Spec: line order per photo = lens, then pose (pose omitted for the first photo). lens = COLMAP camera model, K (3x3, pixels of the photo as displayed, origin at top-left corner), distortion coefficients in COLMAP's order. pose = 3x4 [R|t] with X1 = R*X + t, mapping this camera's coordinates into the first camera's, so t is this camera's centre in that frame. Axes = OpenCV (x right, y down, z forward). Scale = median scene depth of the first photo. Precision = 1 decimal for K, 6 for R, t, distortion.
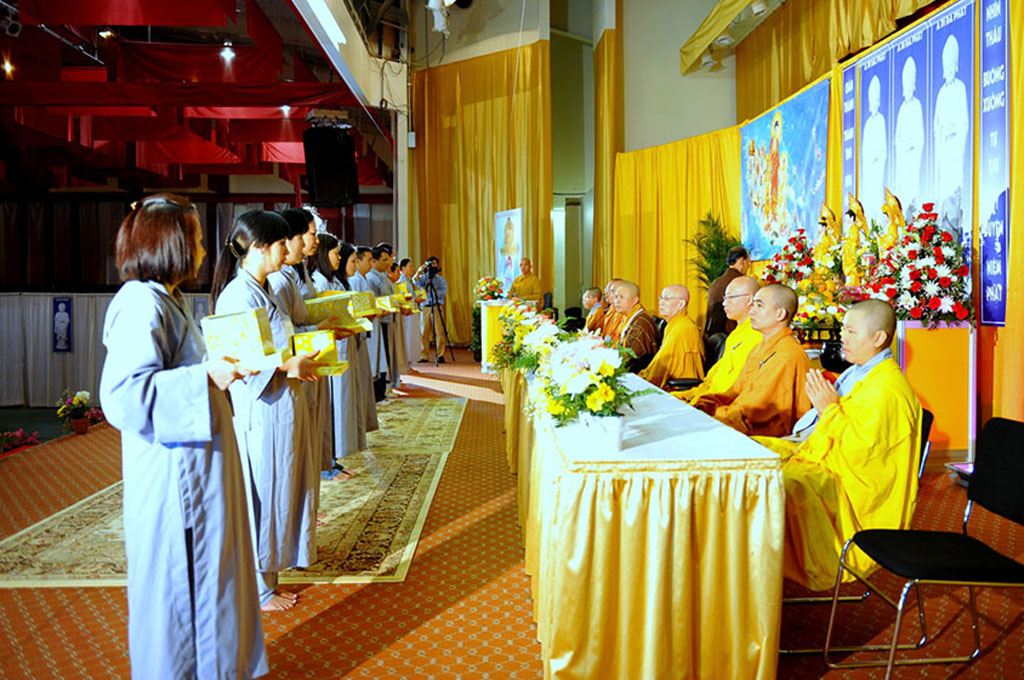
lens RADIAL K [[876.8, 0, 573.3], [0, 876.8, 308.2], [0, 0, 1]] dist [-0.032903, -0.001525]
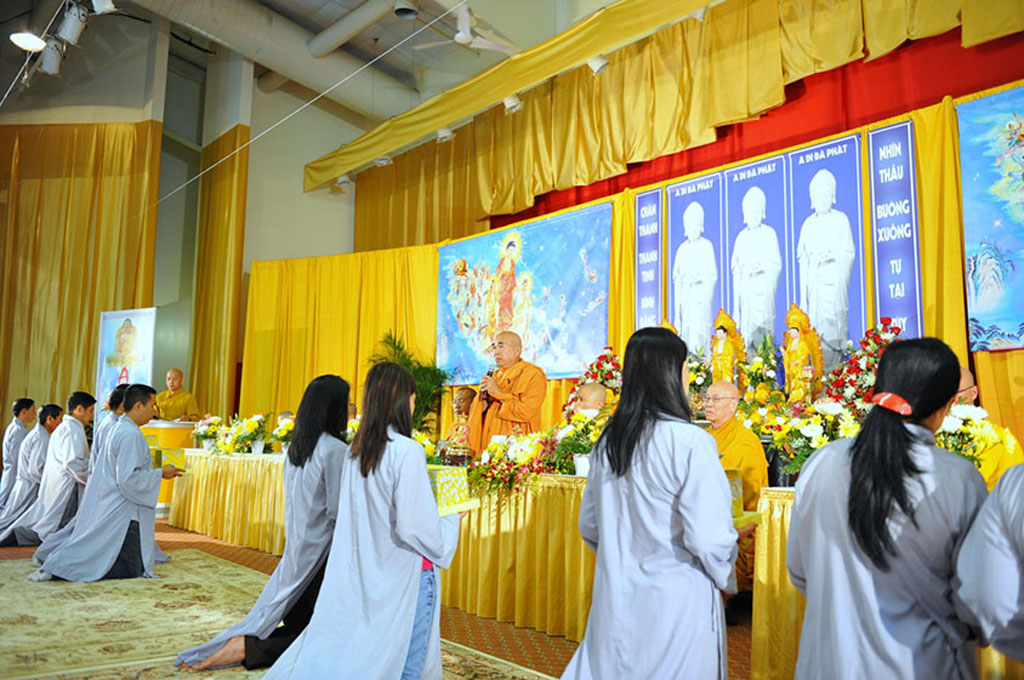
lens RADIAL K [[817.9, 0, 511.4], [0, 817.9, 340.2], [0, 0, 1]] dist [-0.019841, -0.004072]
pose [[0.821782, 0.087427, 0.563055, -0.362196], [-0.007746, 0.989782, -0.142381, 0.032981], [-0.569750, 0.112645, 0.814062, 0.362497]]
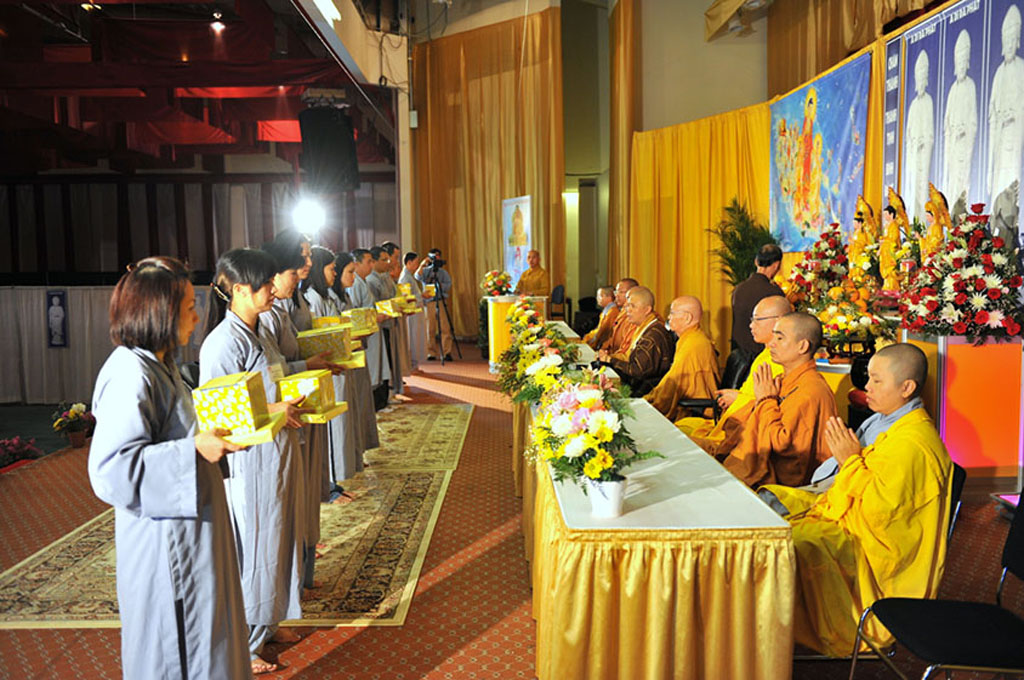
lens RADIAL K [[935.3, 0, 518.5], [0, 935.3, 346.8], [0, 0, 1]] dist [0.009340, 0.000000]
pose [[0.997035, -0.002501, -0.076906, 0.007173], [0.007403, 0.997953, 0.063520, -0.028880], [0.076590, -0.063901, 0.995013, -0.004449]]
